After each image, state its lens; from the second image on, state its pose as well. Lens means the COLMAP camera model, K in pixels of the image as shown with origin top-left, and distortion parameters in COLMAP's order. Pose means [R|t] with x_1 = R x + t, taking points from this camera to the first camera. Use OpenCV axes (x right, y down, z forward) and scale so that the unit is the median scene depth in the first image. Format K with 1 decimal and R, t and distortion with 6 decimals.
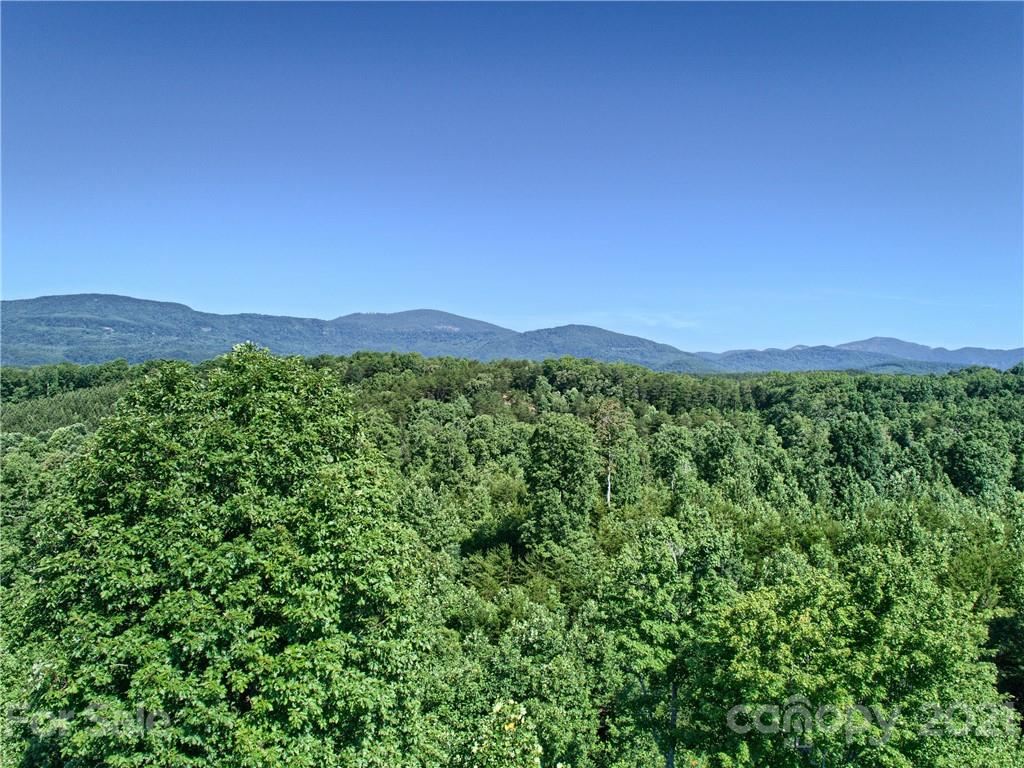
lens RADIAL K [[713.9, 0, 512.8], [0, 713.9, 385.5], [0, 0, 1]] dist [0.014546, -0.041506]
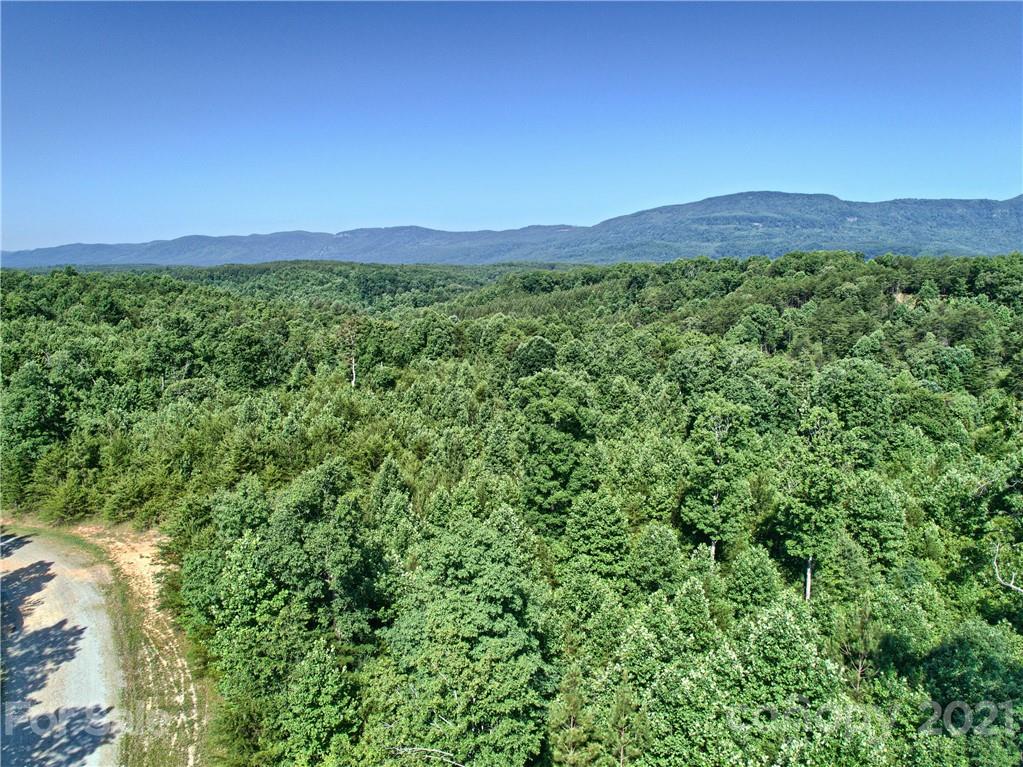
lens RADIAL K [[713.2, 0, 510.9], [0, 713.2, 384.4], [0, 0, 1]] dist [0.014546, -0.041506]
pose [[0.648729, 0.112966, -0.752589, 0.115784], [0.000222, 0.988893, 0.148628, -0.005084], [0.761020, -0.096587, 0.641498, 0.019138]]
